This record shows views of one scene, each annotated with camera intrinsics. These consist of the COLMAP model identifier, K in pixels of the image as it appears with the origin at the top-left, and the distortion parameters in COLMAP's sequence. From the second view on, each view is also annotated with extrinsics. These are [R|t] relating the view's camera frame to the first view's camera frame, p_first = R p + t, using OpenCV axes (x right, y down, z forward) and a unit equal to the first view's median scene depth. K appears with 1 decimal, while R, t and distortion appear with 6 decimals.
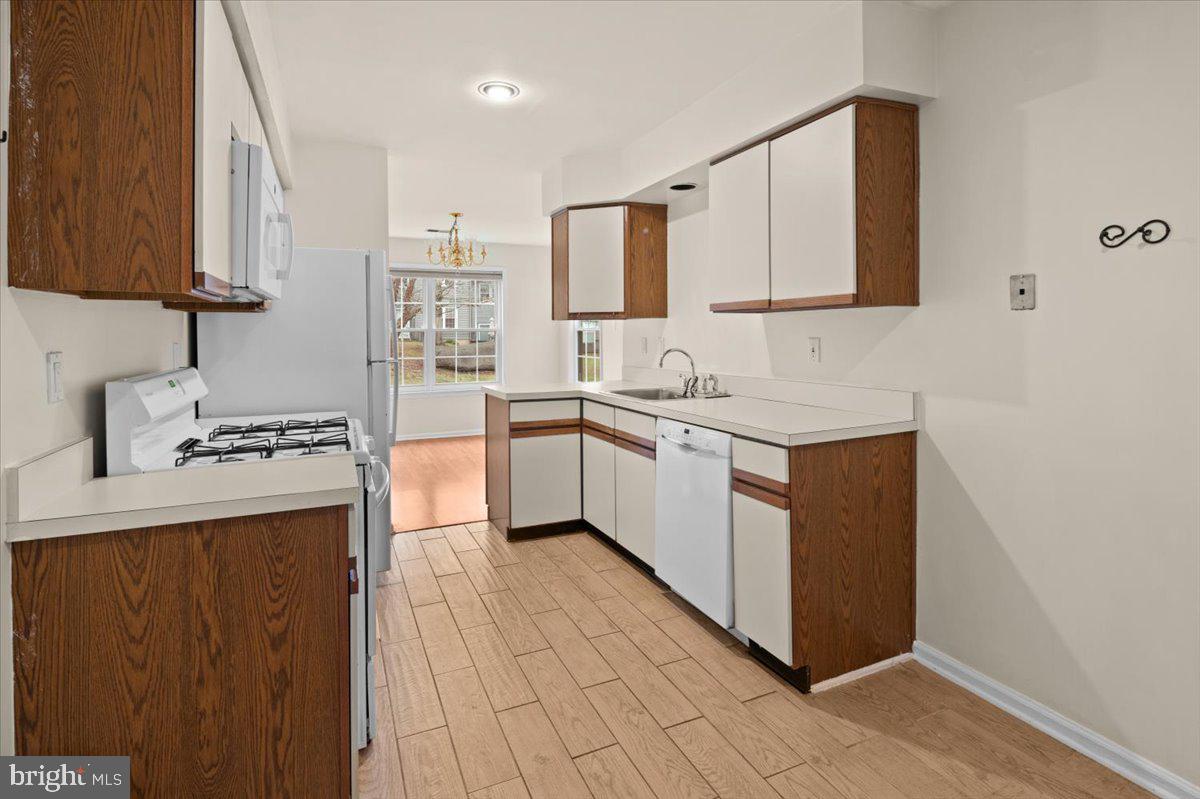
lens RADIAL K [[582.4, 0, 596.6], [0, 582.4, 329.3], [0, 0, 1]] dist [-0.001466, -0.000392]
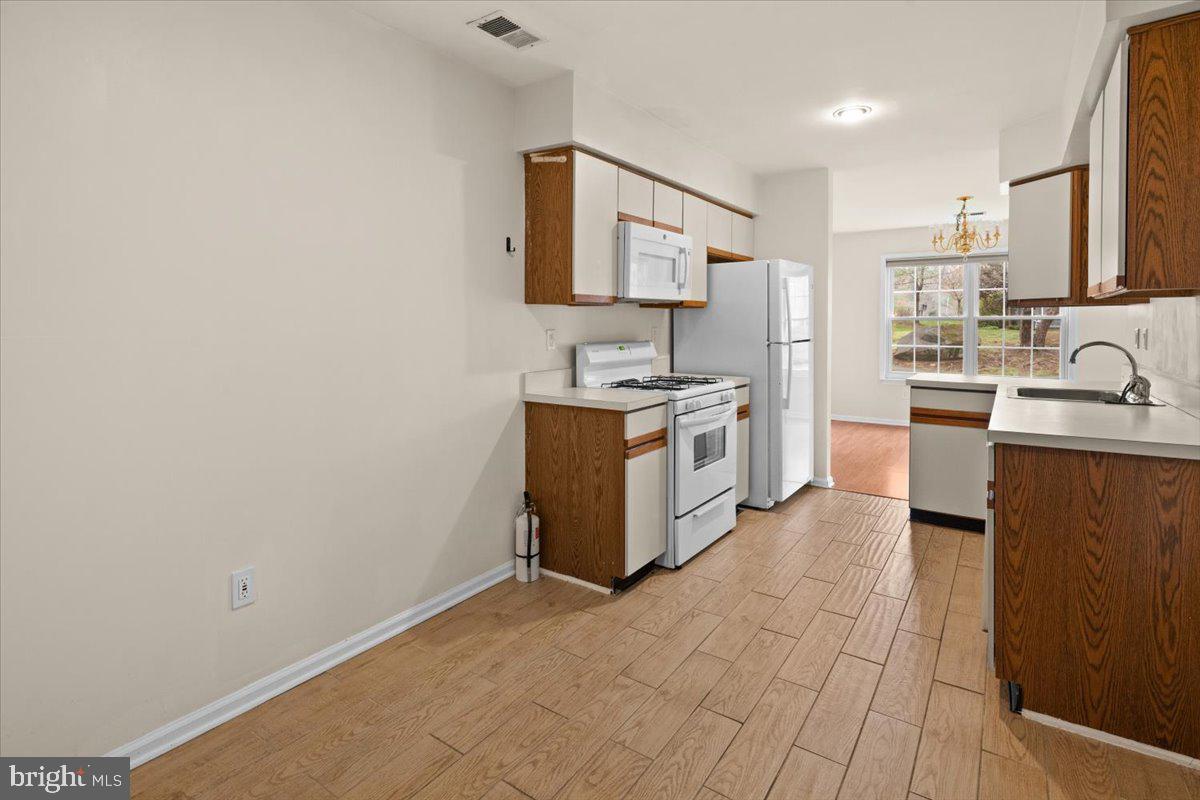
lens RADIAL K [[585.7, 0, 595.9], [0, 585.7, 320.1], [0, 0, 1]] dist [-0.002249, -0.001063]
pose [[0.513186, 0.001543, -0.858276, 0.999989], [0.003295, 0.999987, 0.003768, -0.005990], [0.858271, -0.004761, 0.513174, -0.056861]]
